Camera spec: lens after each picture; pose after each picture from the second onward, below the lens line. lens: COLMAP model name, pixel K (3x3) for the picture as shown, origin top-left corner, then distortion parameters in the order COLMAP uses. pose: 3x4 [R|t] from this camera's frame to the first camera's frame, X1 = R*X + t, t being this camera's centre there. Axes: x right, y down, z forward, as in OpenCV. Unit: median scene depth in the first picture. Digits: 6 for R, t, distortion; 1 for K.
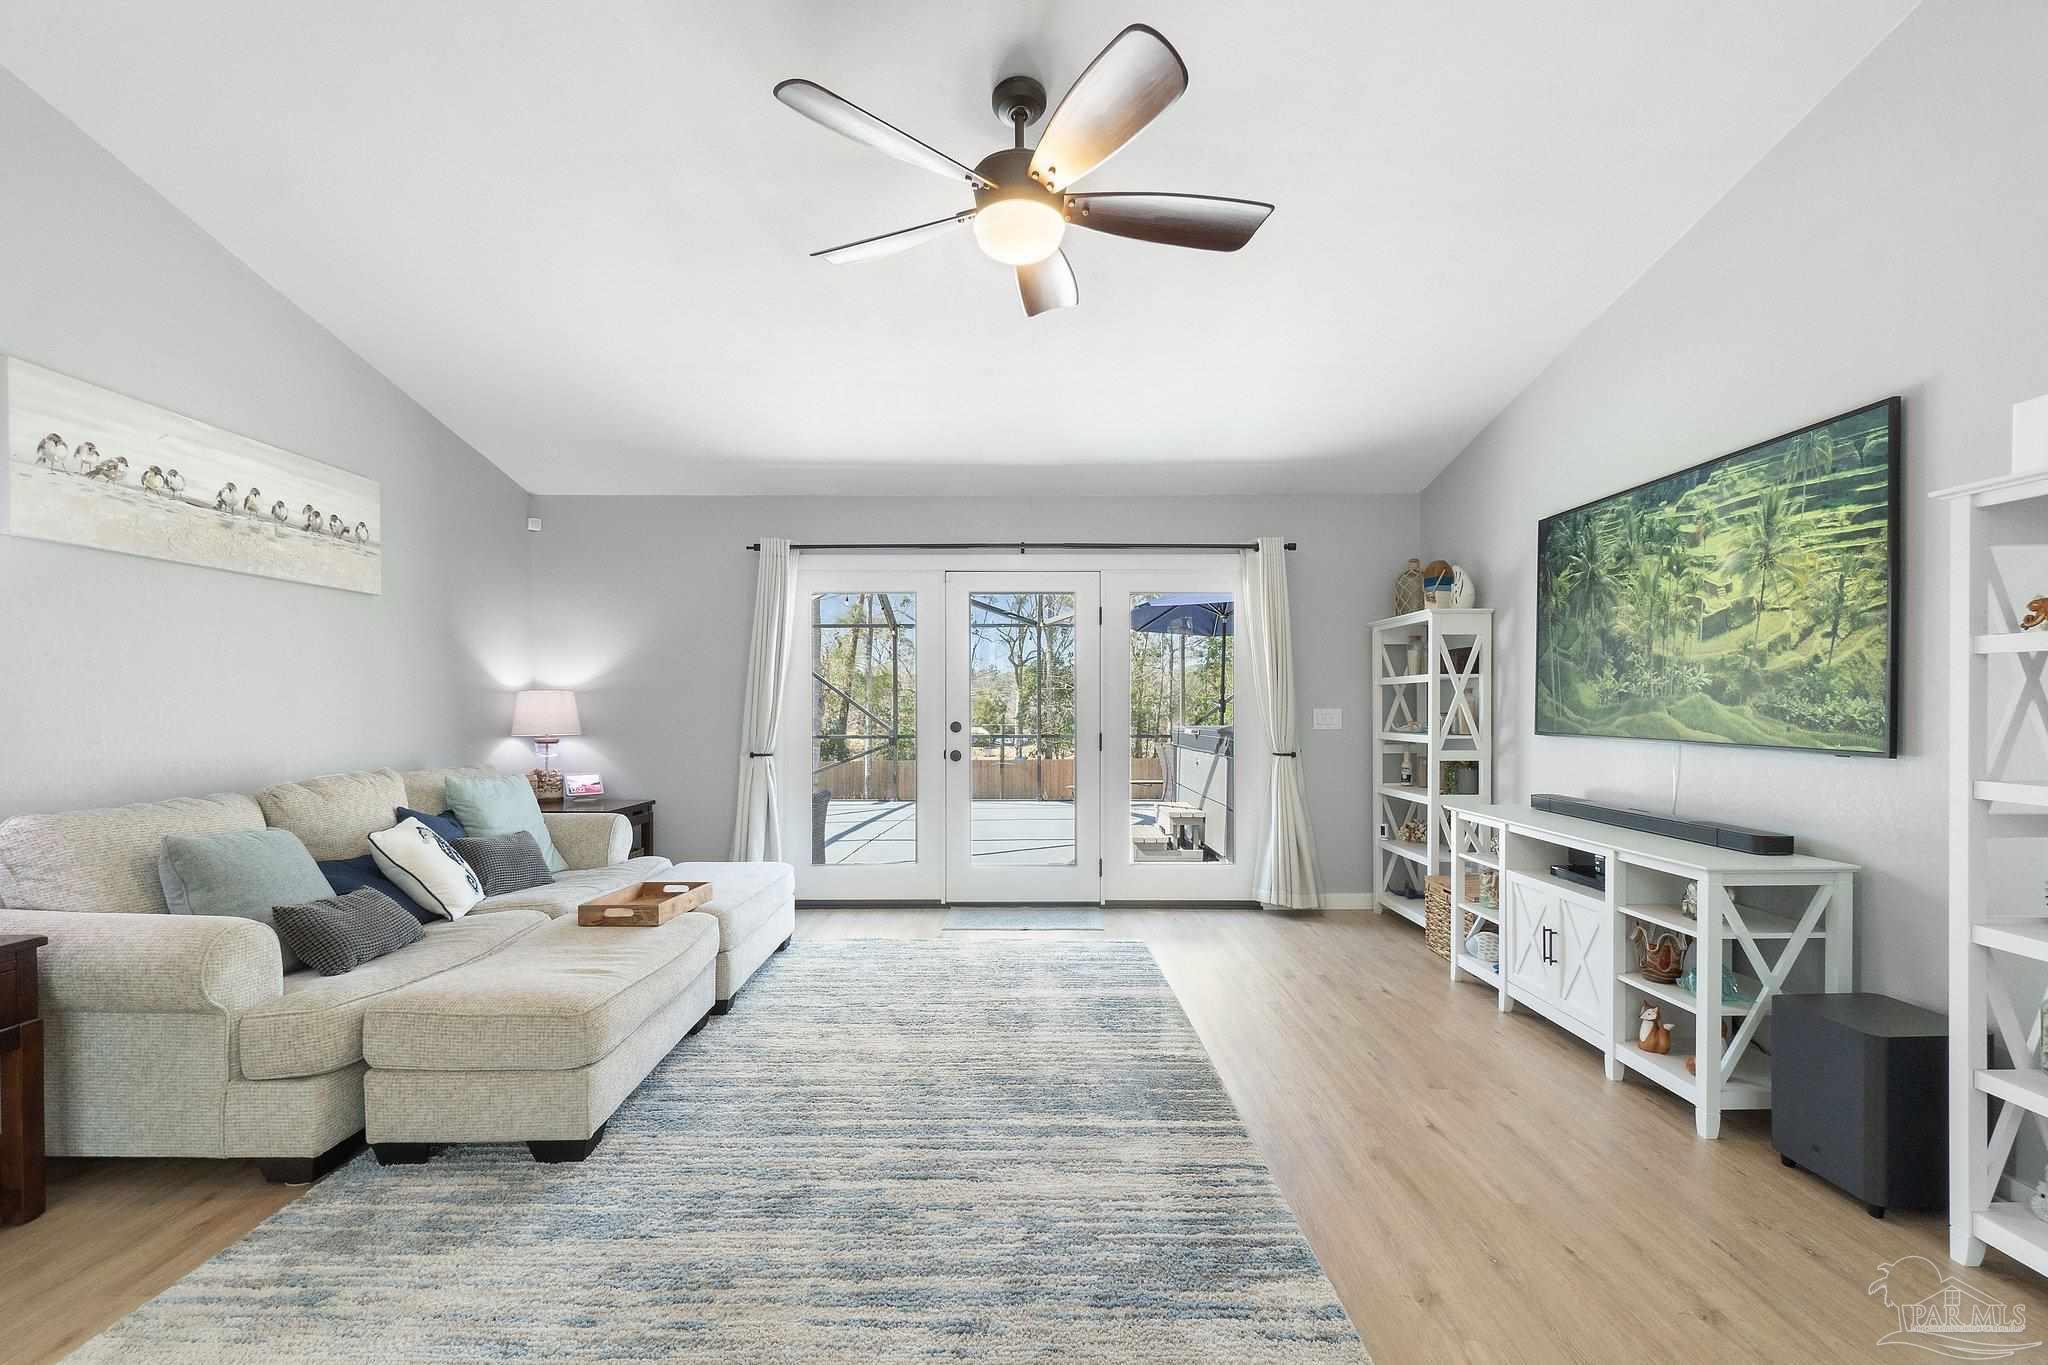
lens RADIAL K [[901.9, 0, 1027.9], [0, 901.9, 690.7], [0, 0, 1]] dist [-0.000886, -0.000292]
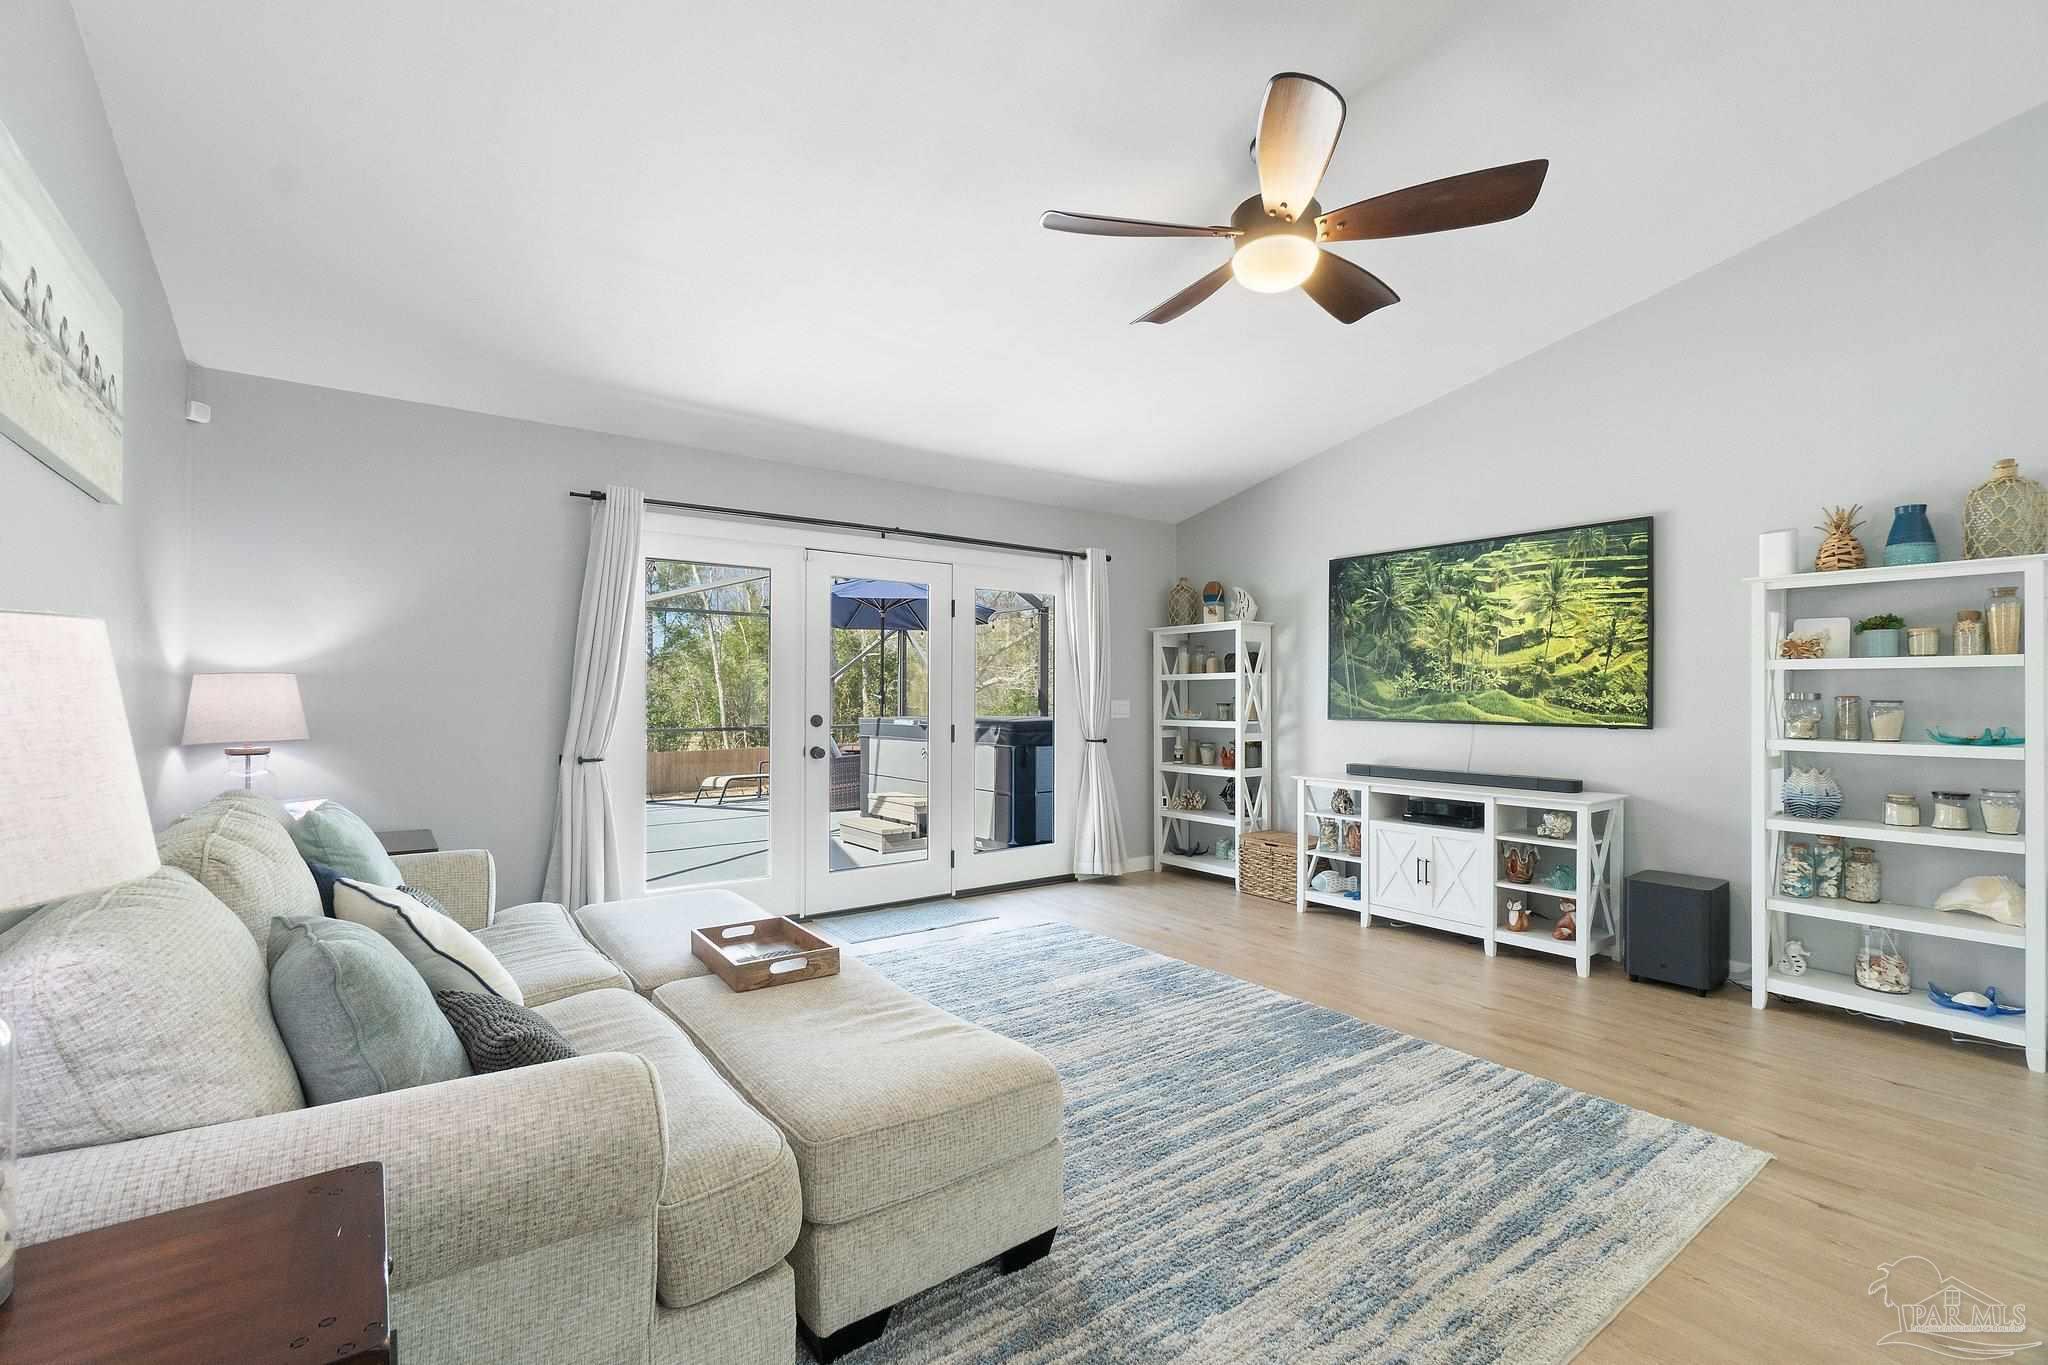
lens RADIAL K [[881.4, 0, 1021.8], [0, 881.4, 671.9], [0, 0, 1]] dist [-0.002179, -0.000390]
pose [[0.810831, 0.017321, 0.585023, -0.765957], [-0.010438, 0.999831, -0.015136, 0.003643], [-0.585187, 0.006166, 0.810875, 0.278214]]
